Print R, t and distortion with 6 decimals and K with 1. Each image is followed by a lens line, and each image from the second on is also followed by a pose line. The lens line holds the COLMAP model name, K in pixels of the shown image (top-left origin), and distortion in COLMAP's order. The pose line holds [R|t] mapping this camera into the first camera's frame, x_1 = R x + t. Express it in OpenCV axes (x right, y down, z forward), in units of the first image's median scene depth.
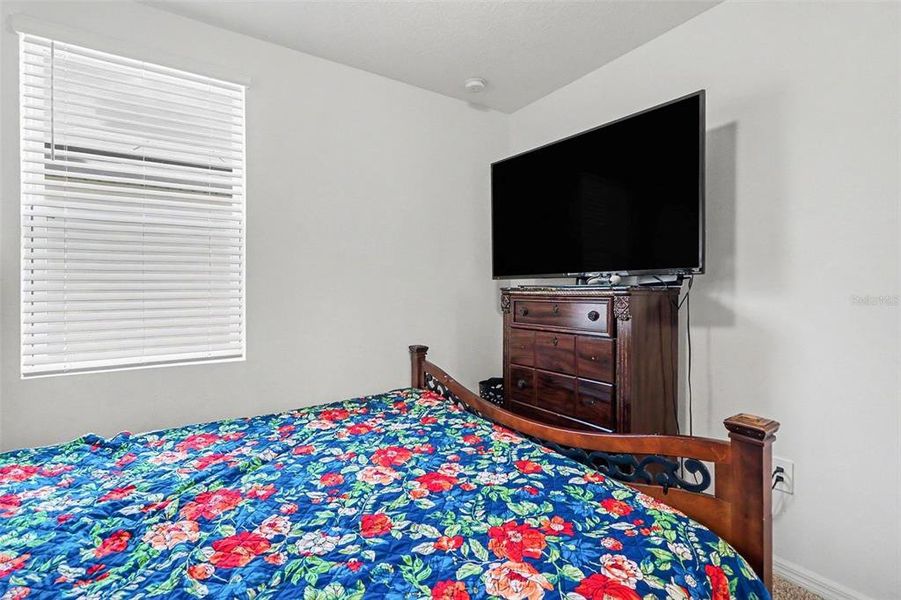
lens RADIAL K [[425.7, 0, 450.5], [0, 425.7, 285.0], [0, 0, 1]] dist [-0.026200, 0.007699]
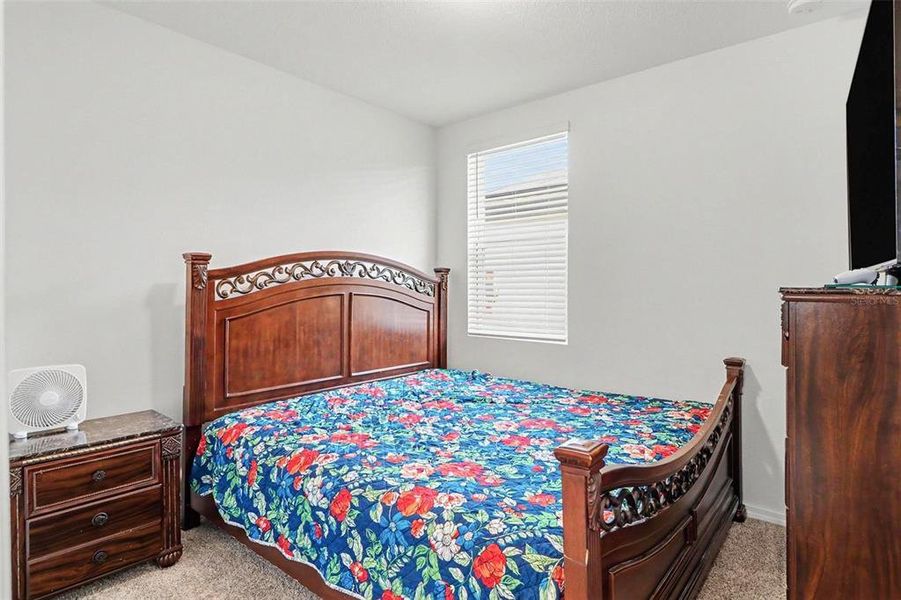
lens RADIAL K [[425.7, 0, 450.5], [0, 425.7, 285.0], [0, 0, 1]] dist [-0.026200, 0.007699]
pose [[0.375226, 0.012782, -0.926845, 1.419188], [-0.002879, 0.999916, 0.012624, -0.054843], [0.926929, -0.002068, 0.375231, 0.388434]]
